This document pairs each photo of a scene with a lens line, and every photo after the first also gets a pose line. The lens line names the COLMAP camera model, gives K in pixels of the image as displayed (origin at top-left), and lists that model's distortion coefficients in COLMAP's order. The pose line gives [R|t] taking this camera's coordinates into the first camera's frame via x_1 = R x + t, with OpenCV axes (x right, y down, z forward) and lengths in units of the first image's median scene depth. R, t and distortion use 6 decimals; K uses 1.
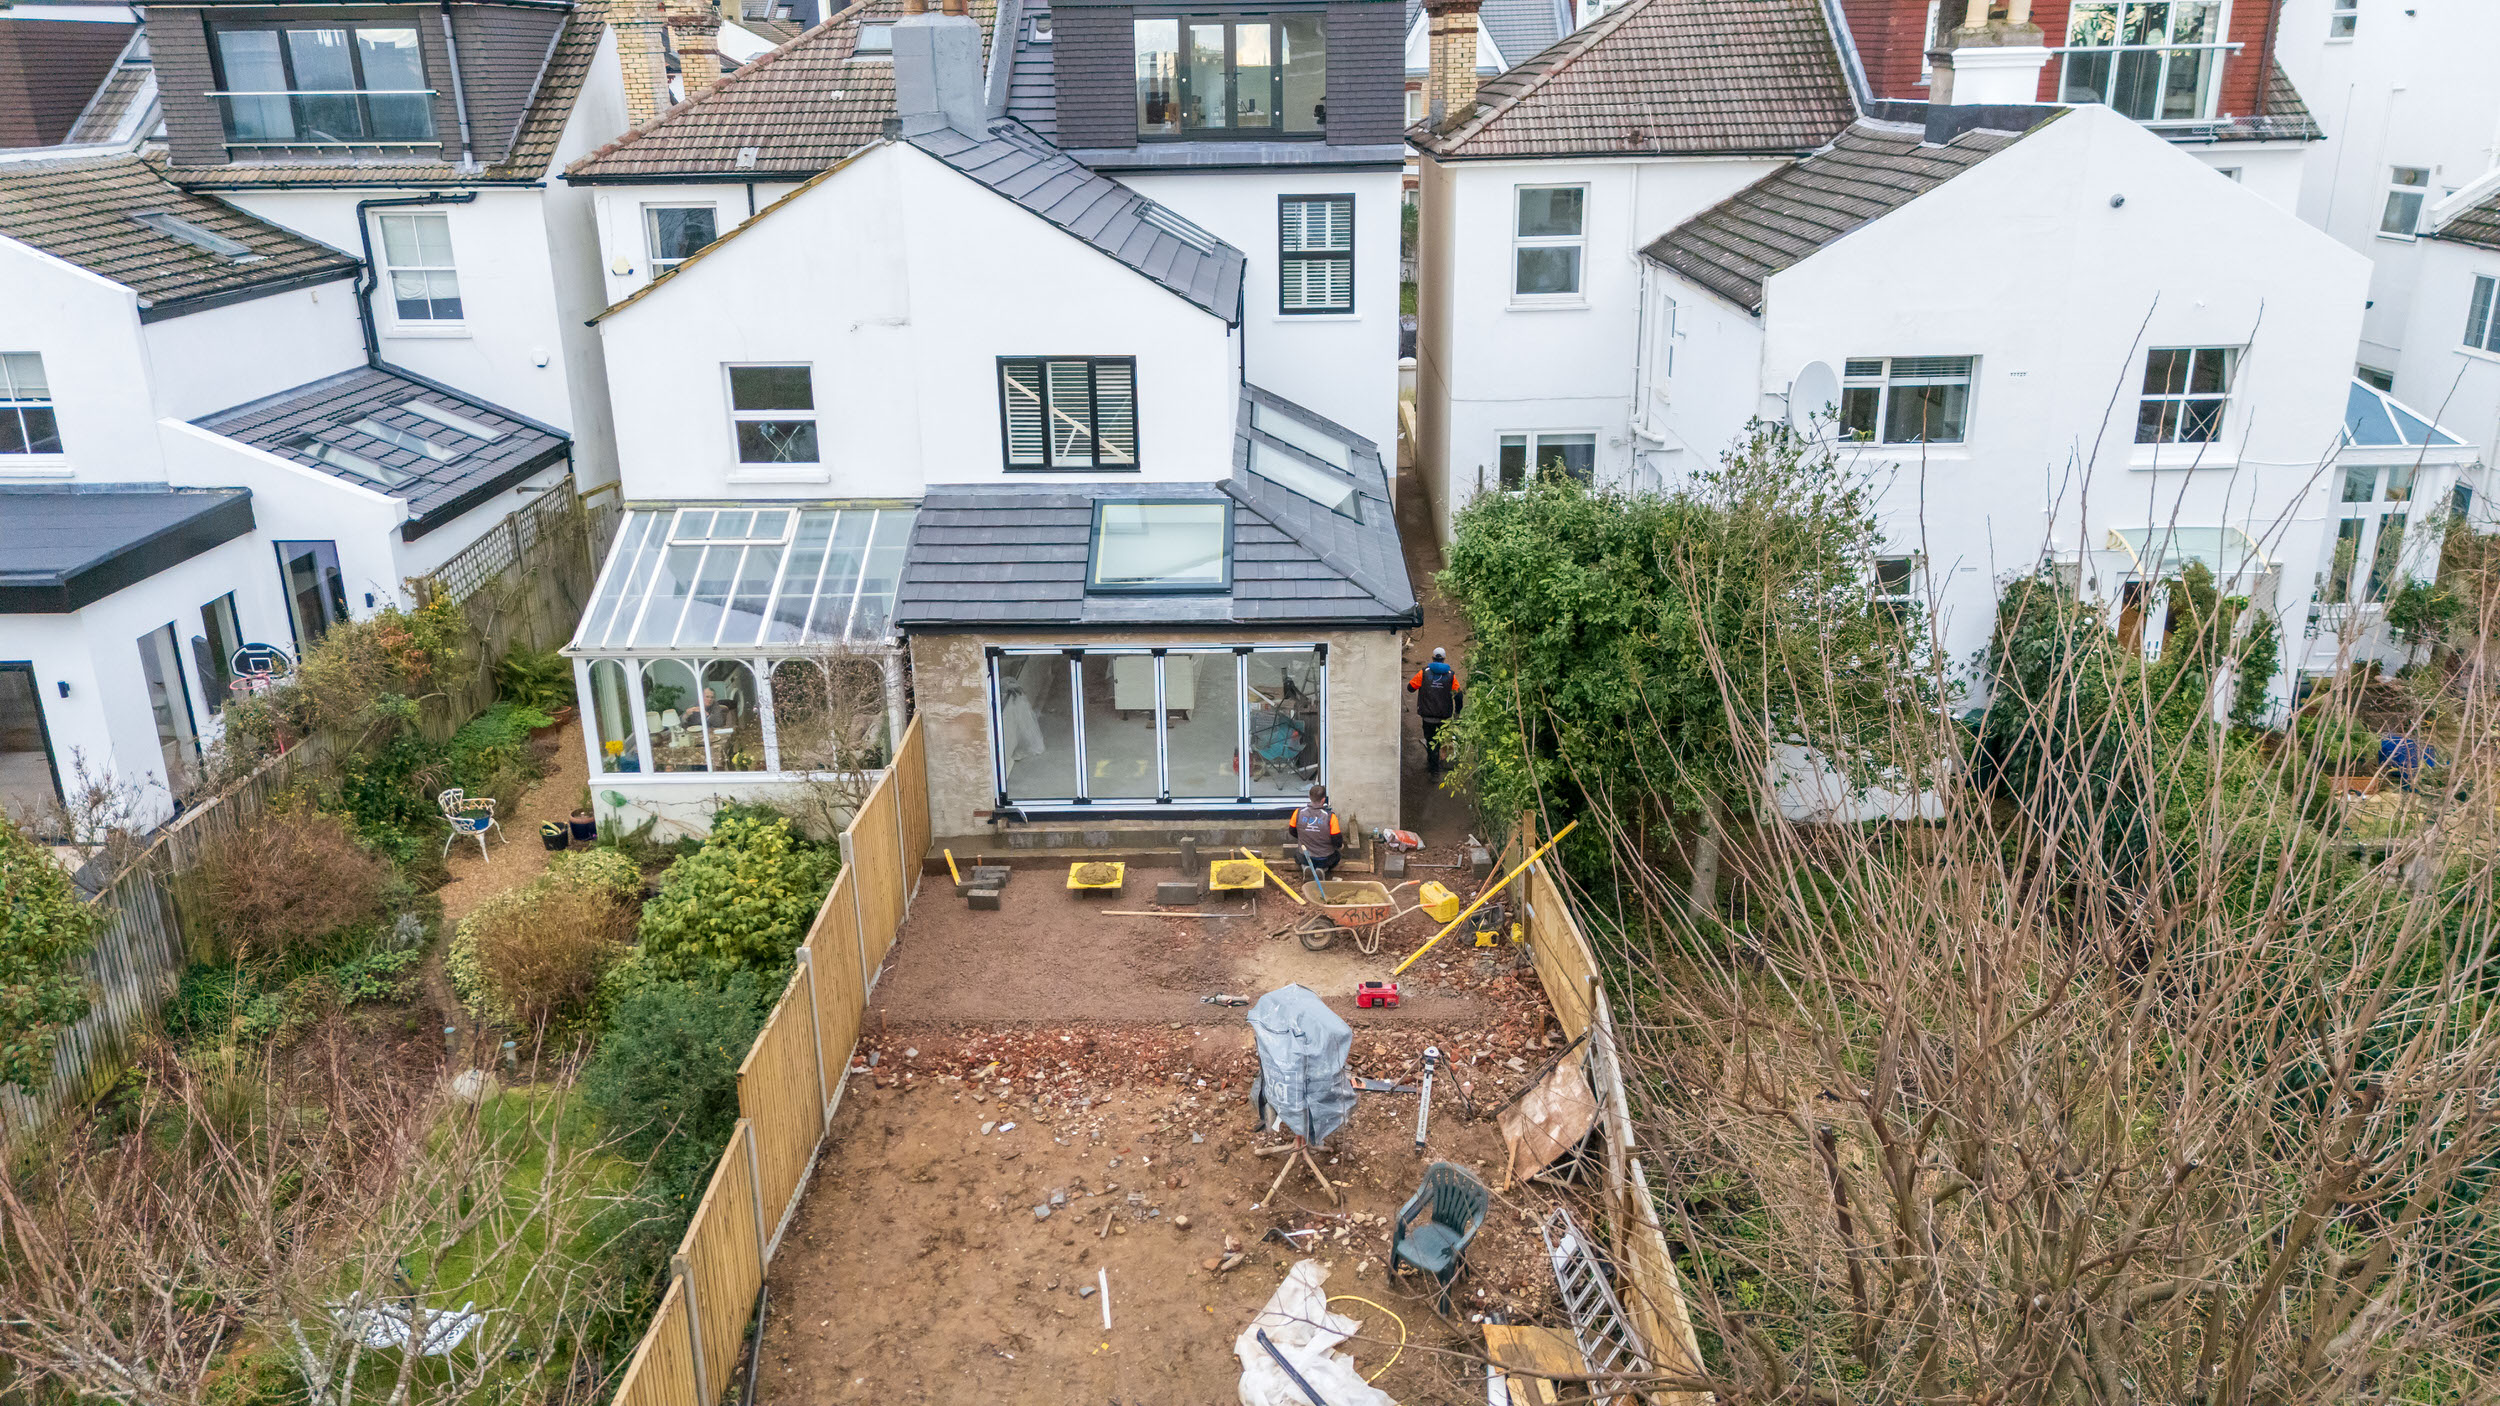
lens RADIAL K [[1820.9, 0, 1251.9], [0, 1820.9, 695.8], [0, 0, 1]] dist [0.084742, -0.065668]
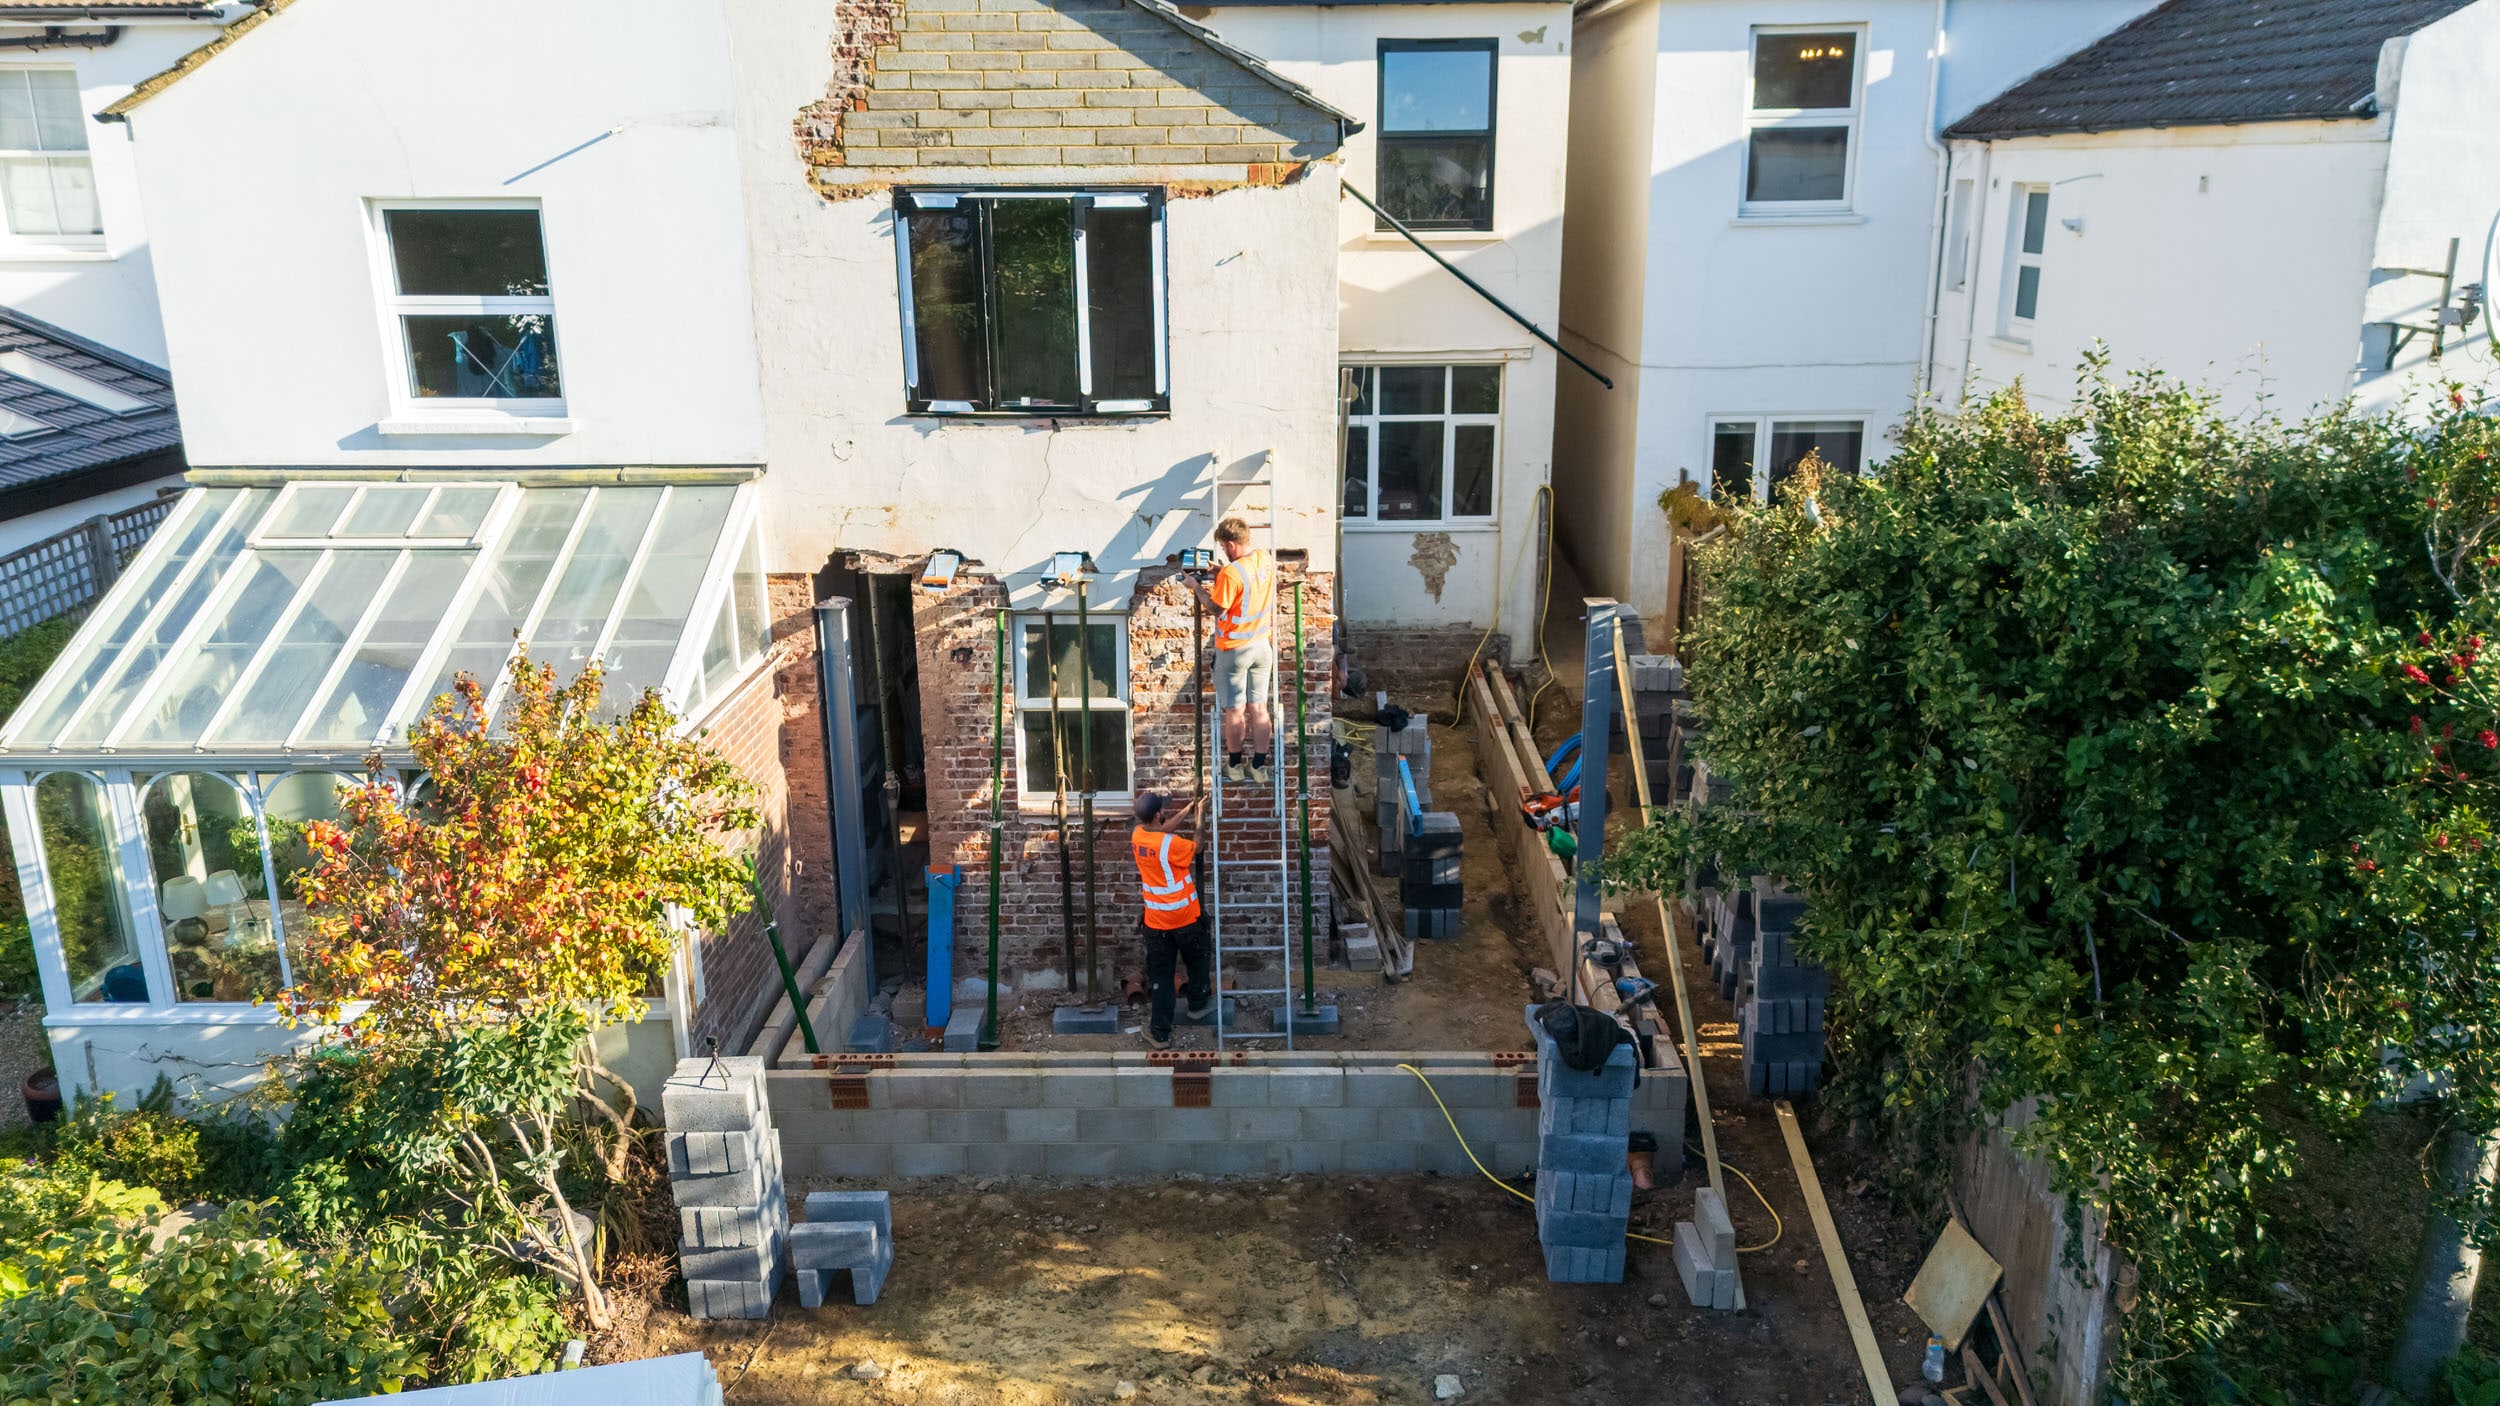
lens RADIAL K [[1820.9, 0, 1251.9], [0, 1820.9, 695.8], [0, 0, 1]] dist [0.084742, -0.065668]
pose [[0.999984, 0.005243, 0.002210, -0.039752], [-0.005120, 0.998613, -0.052392, -0.015270], [-0.002482, 0.052380, 0.998624, 0.496091]]
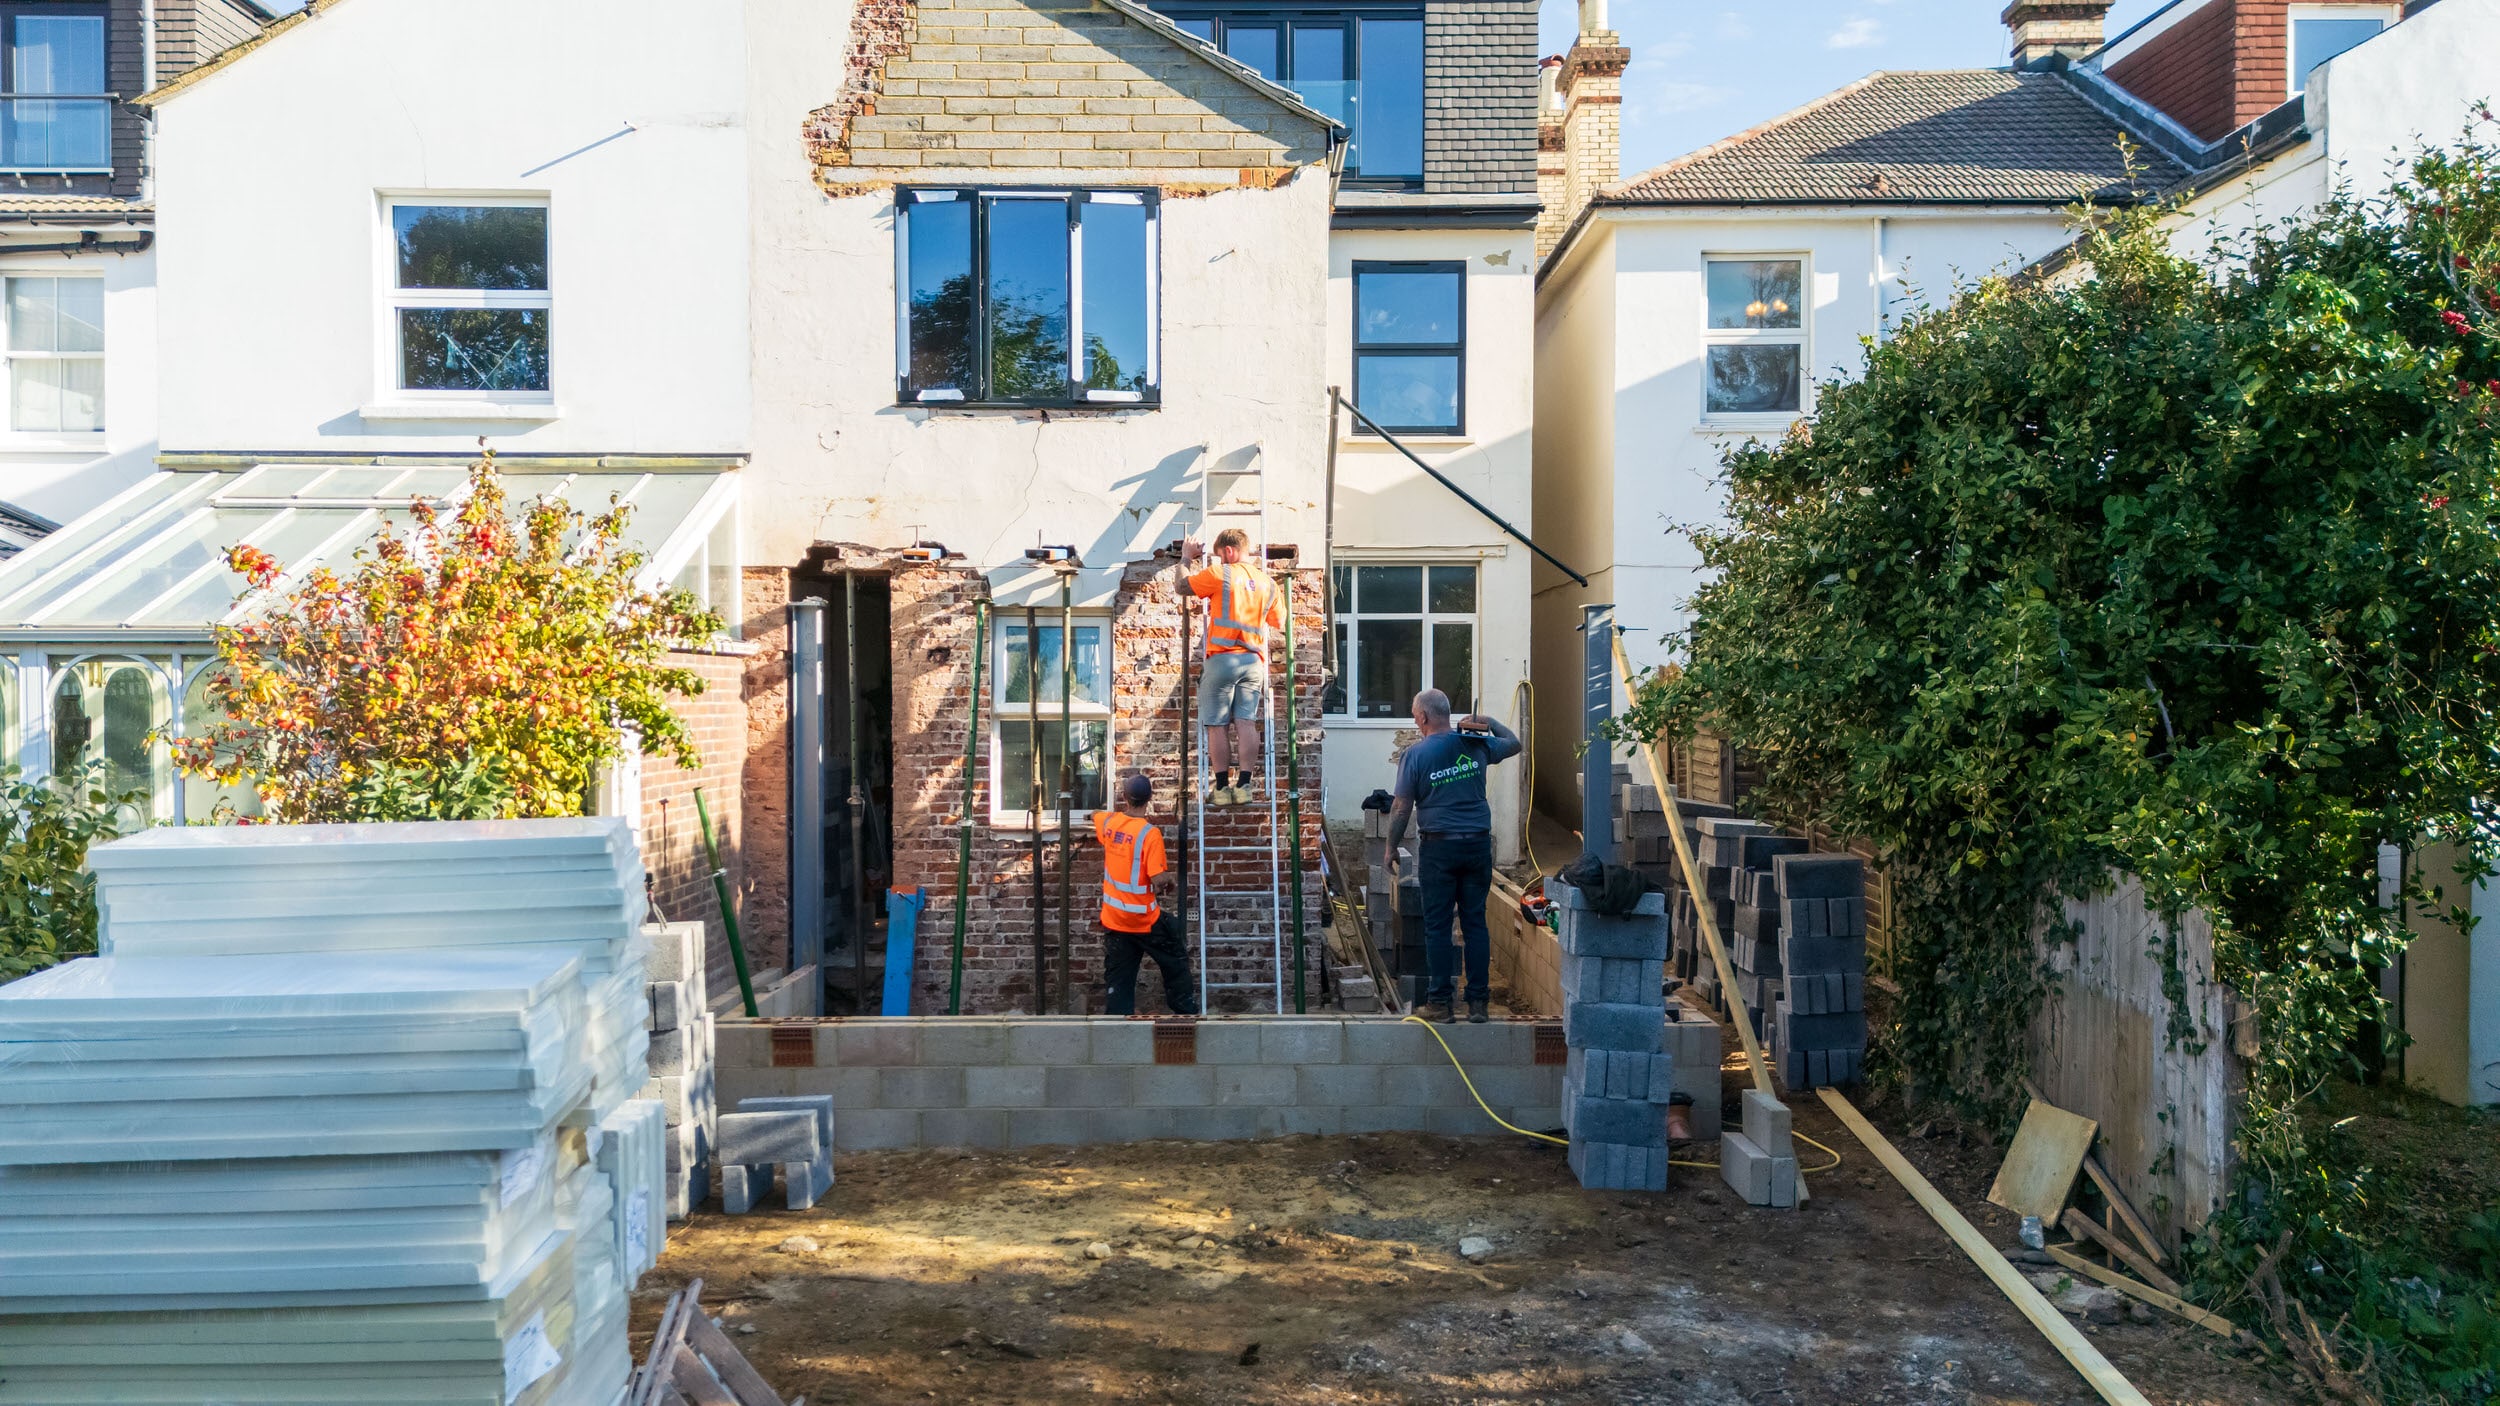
lens RADIAL K [[1819.4, 0, 1250.0], [0, 1819.4, 703.0], [0, 0, 1]] dist [0.103214, -0.098635]
pose [[0.999722, 0.014211, 0.018809, -0.045684], [-0.007446, 0.947387, -0.320005, 0.132329], [-0.022367, 0.319776, 0.947229, 0.547135]]
